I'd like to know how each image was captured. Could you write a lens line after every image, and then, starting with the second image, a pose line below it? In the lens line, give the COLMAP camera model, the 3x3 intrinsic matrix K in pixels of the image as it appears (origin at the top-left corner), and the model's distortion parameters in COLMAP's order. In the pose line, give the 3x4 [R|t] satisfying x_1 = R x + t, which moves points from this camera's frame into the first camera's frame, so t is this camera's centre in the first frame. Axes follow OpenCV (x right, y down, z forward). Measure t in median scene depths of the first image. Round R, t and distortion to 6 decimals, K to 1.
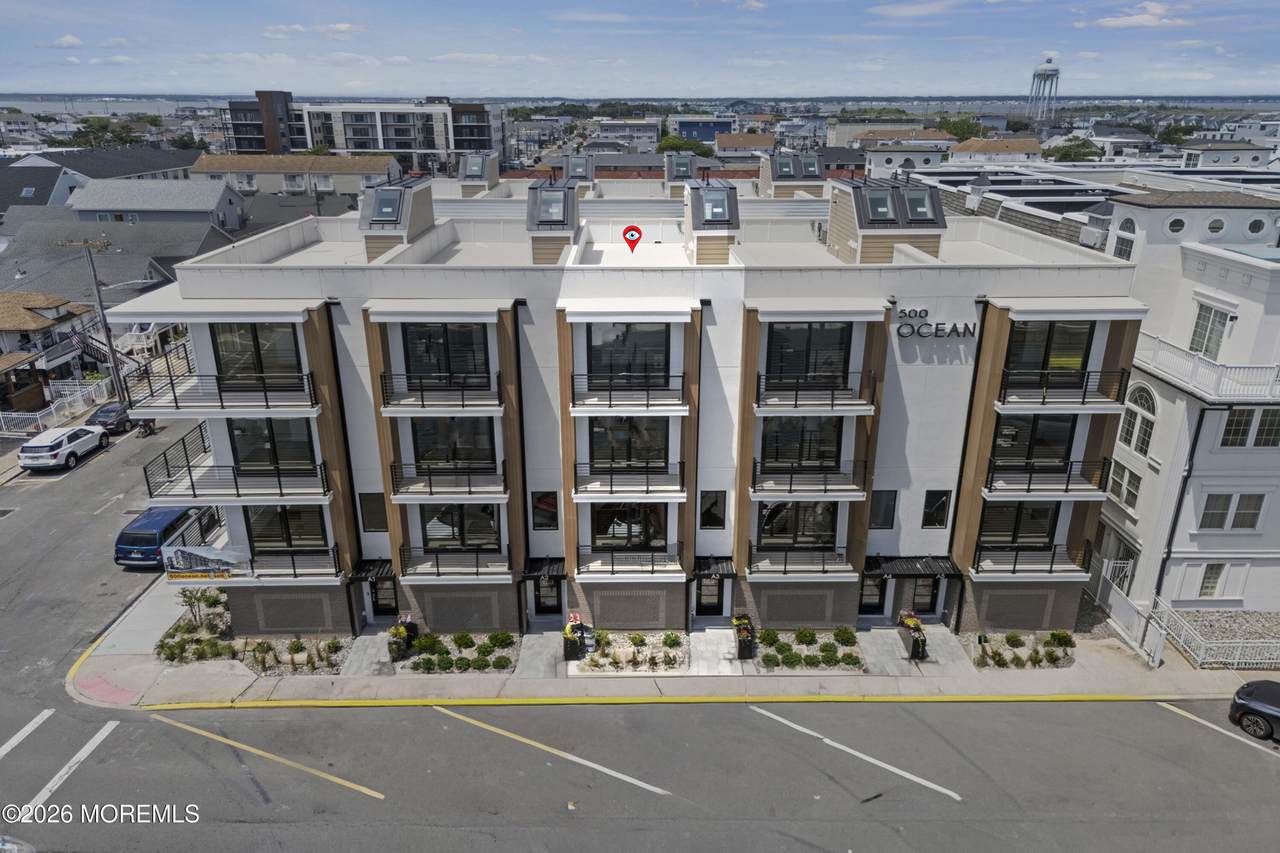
lens RADIAL K [[949.4, 0, 641.9], [0, 949.4, 506.8], [0, 0, 1]] dist [0.047908, -0.031071]
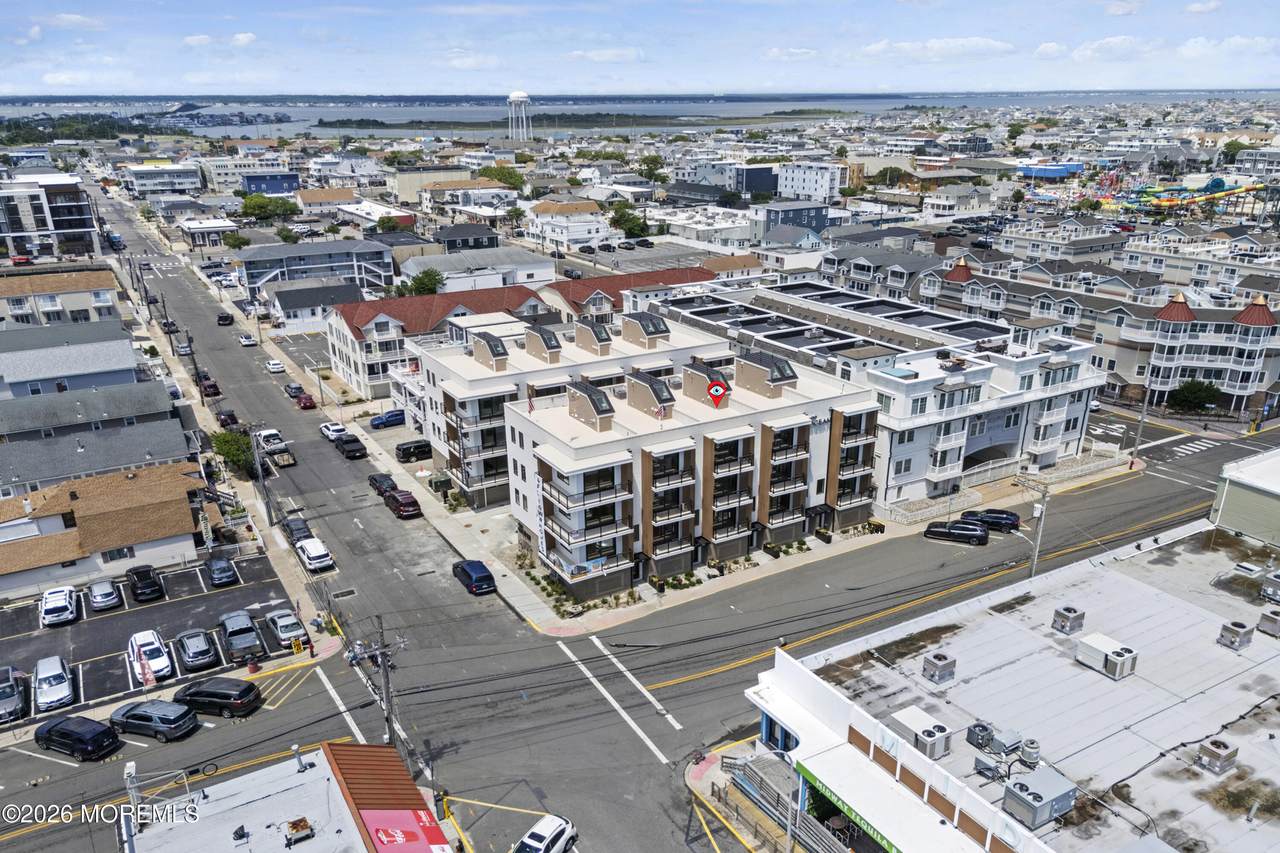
lens RADIAL K [[949.4, 0, 641.9], [0, 949.4, 506.8], [0, 0, 1]] dist [0.047908, -0.031071]
pose [[0.868866, -0.202354, 0.451801, -1.227562], [0.200832, 0.978249, 0.051918, -0.166272], [-0.452480, 0.045626, 0.890607, -1.028785]]
